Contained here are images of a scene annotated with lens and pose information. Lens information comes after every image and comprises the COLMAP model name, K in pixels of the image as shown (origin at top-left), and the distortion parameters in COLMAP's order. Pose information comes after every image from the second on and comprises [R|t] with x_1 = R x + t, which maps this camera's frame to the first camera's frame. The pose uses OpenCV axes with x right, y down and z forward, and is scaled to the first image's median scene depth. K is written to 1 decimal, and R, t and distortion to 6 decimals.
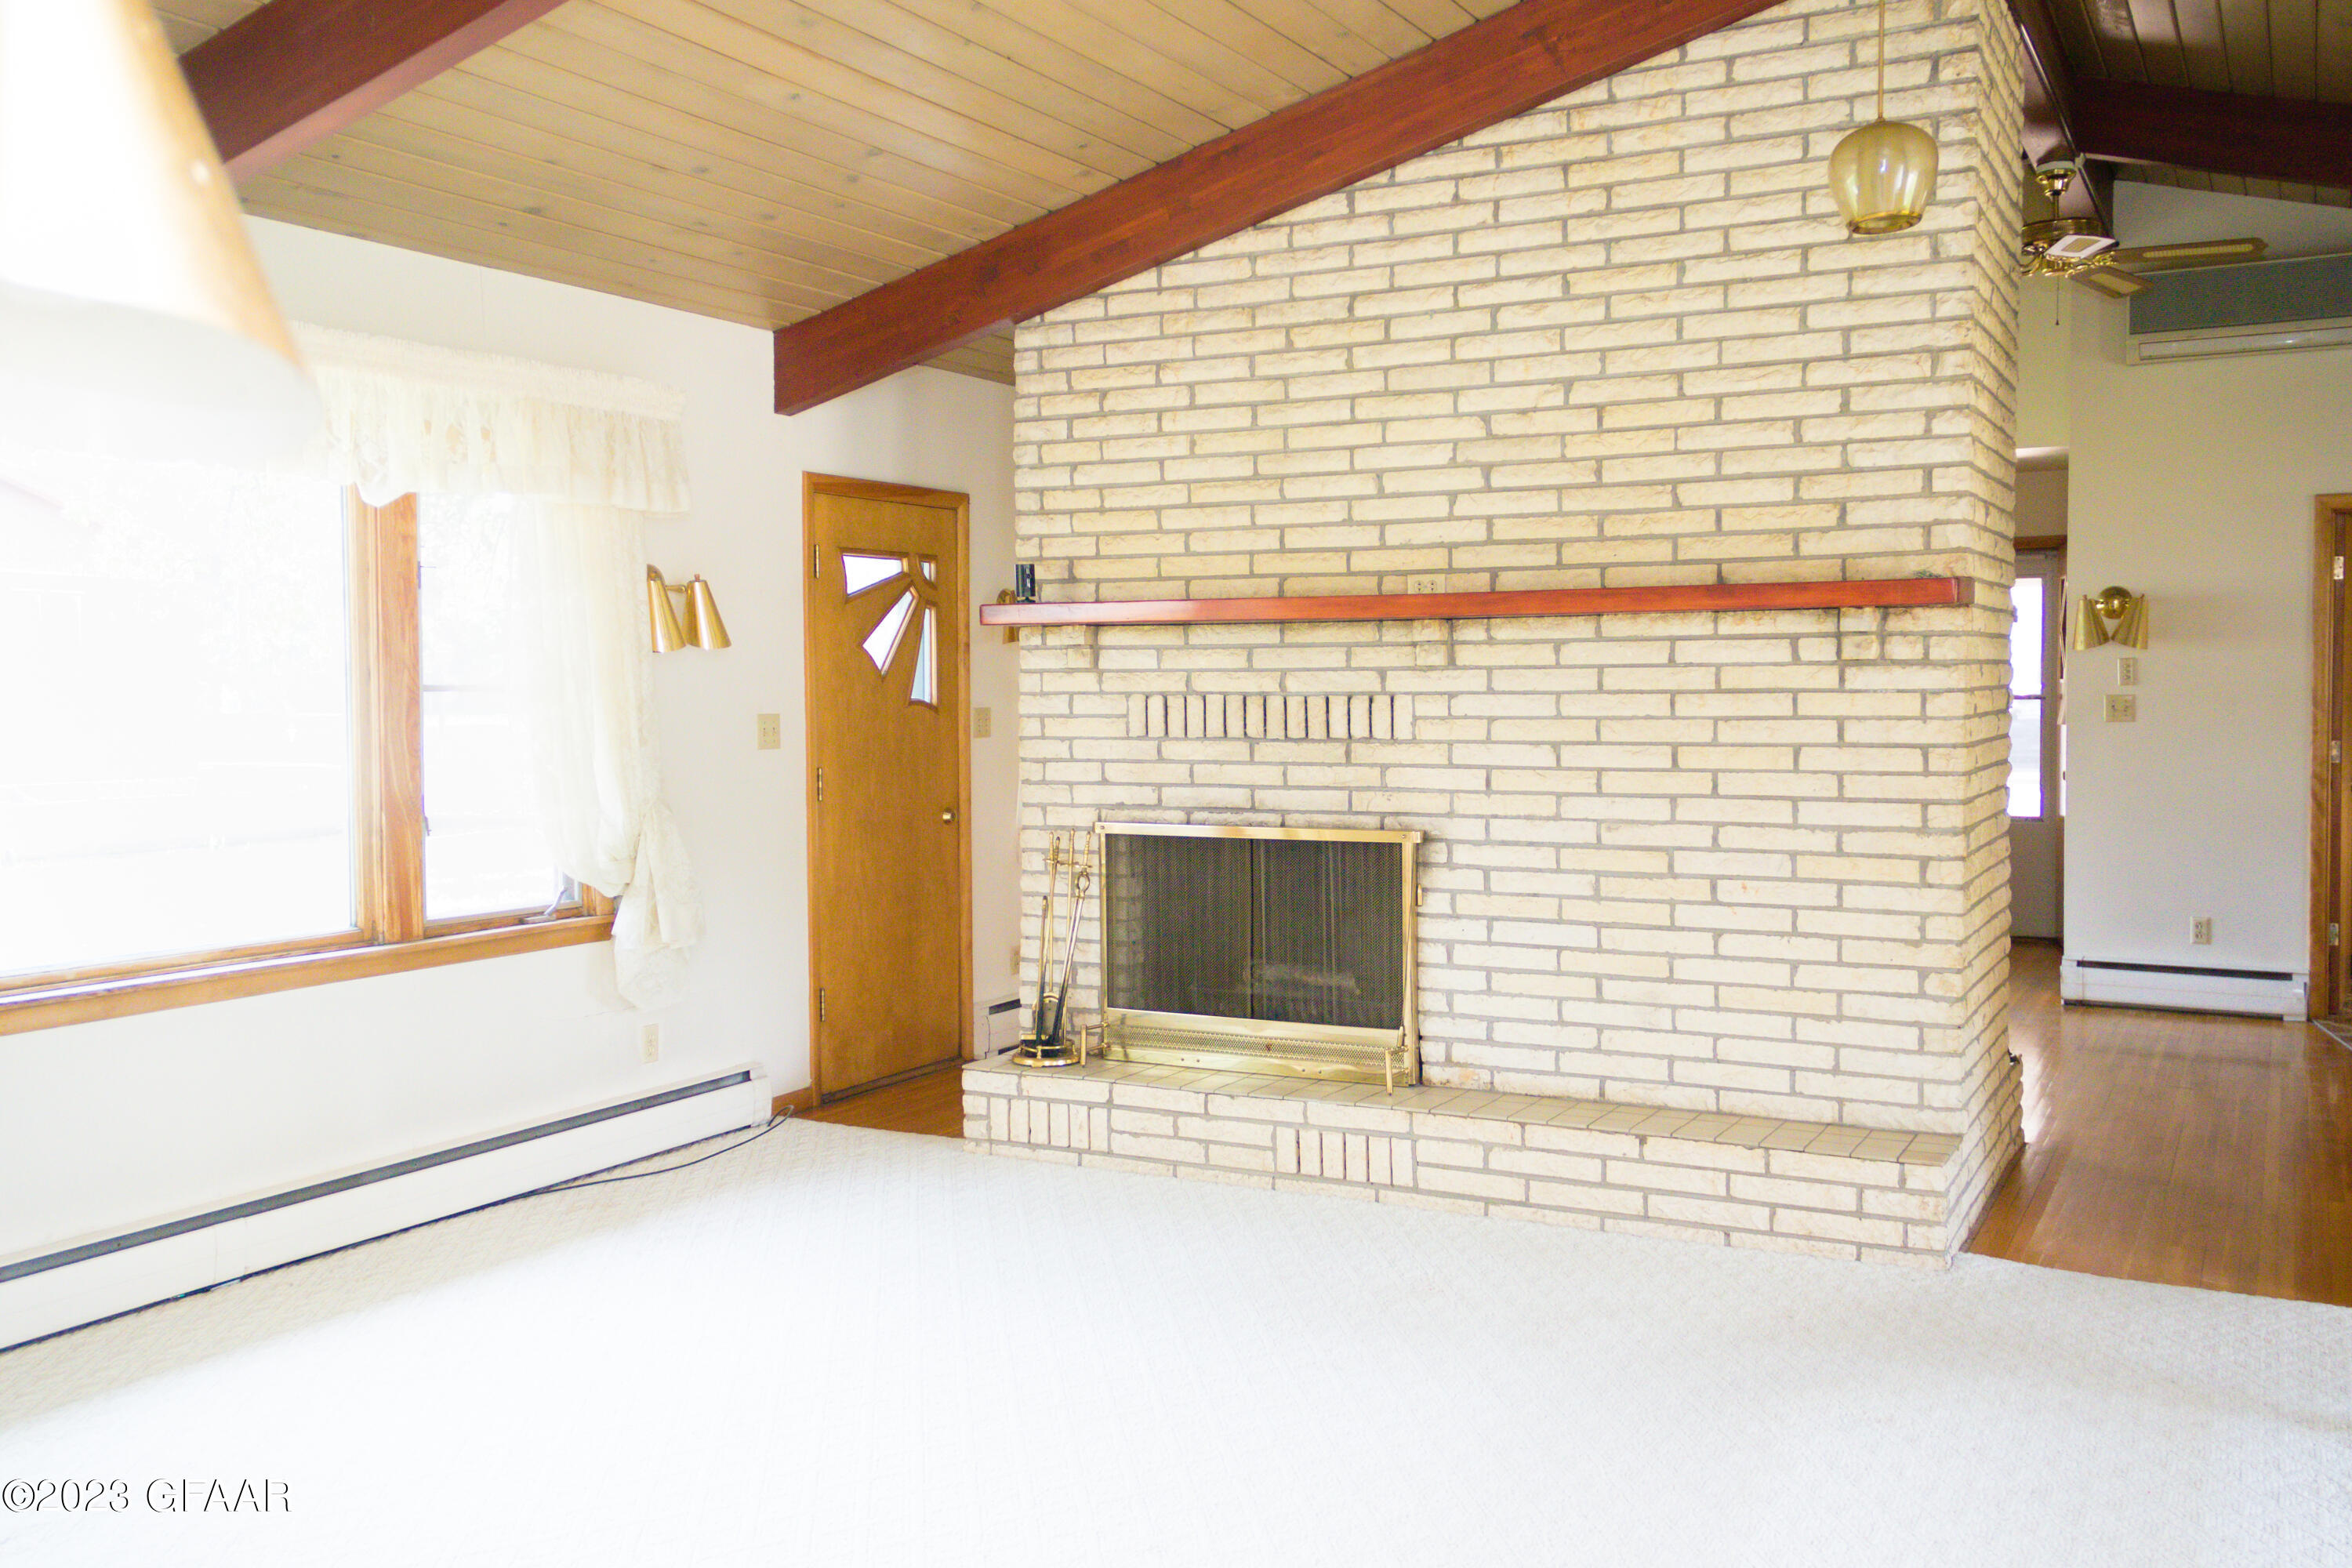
lens RADIAL K [[1986.7, 0, 1216.0], [0, 1986.7, 777.9], [0, 0, 1]] dist [0.066867, -0.071191]
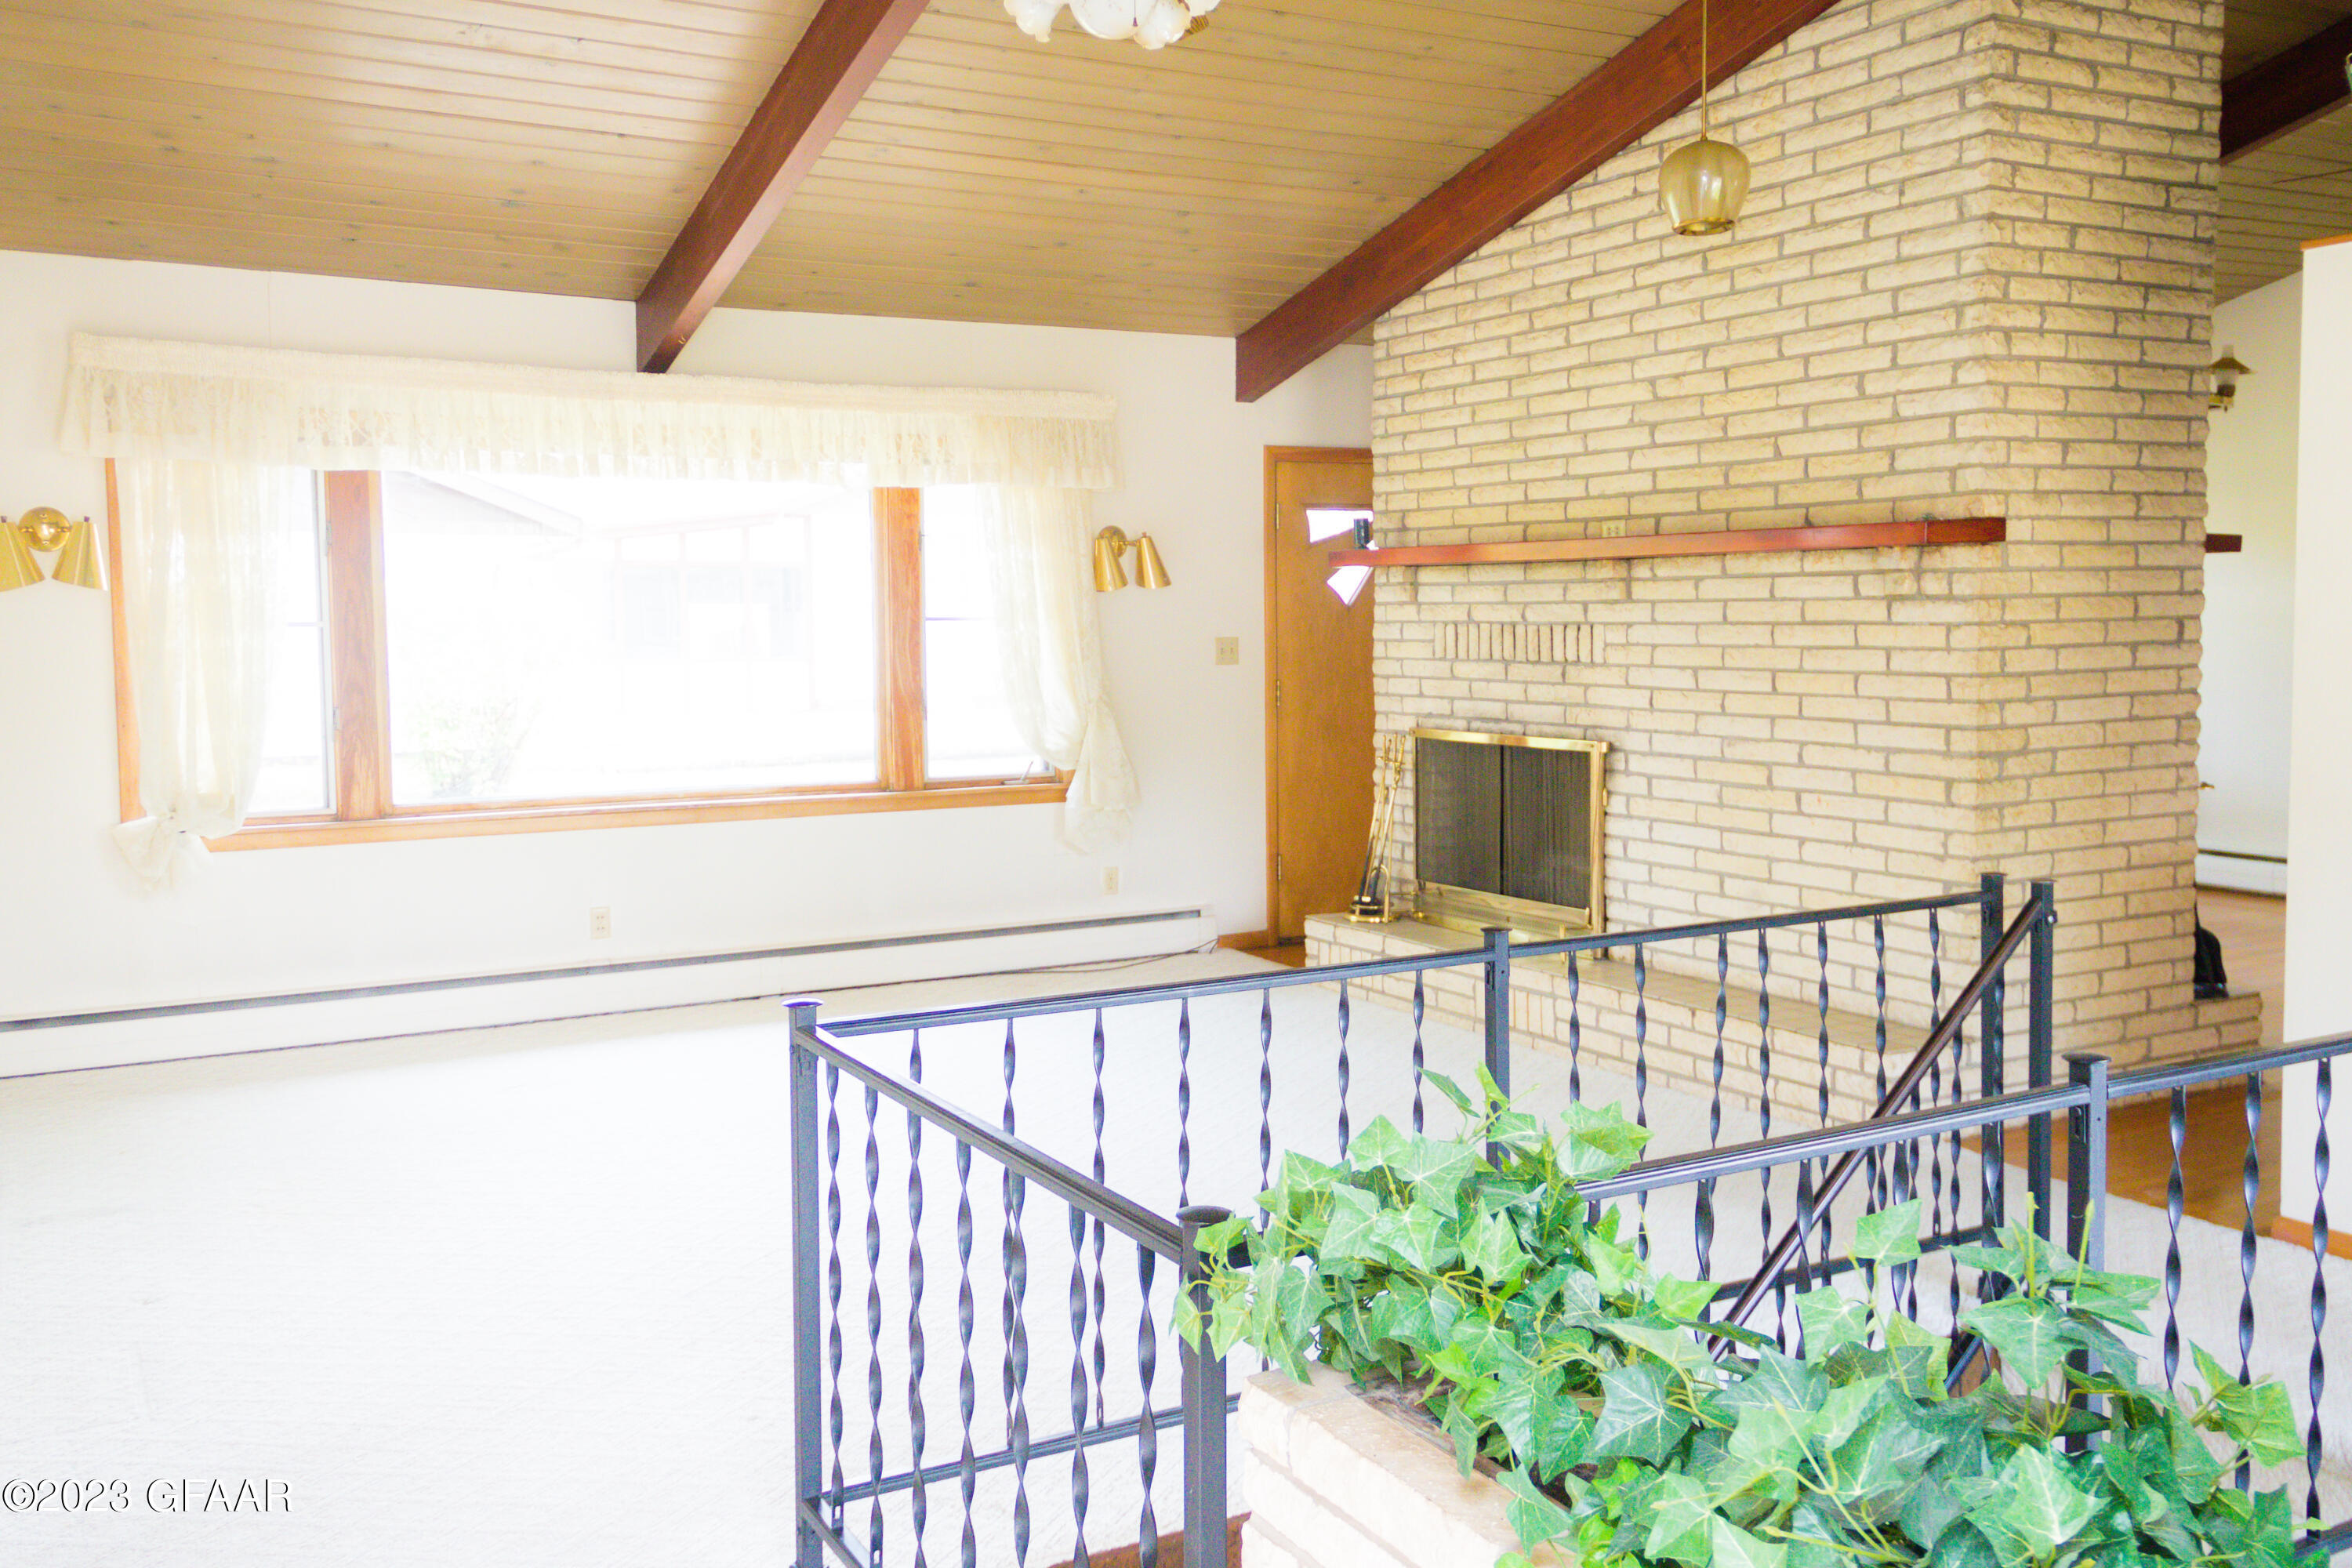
lens RADIAL K [[1965.3, 0, 1166.7], [0, 1965.3, 784.5], [0, 0, 1]] dist [0.047471, -0.057943]
pose [[0.840958, 0.047256, -0.539033, 0.537072], [-0.022385, 0.998365, 0.052602, -0.003618], [0.540637, -0.032169, 0.840641, -0.115278]]
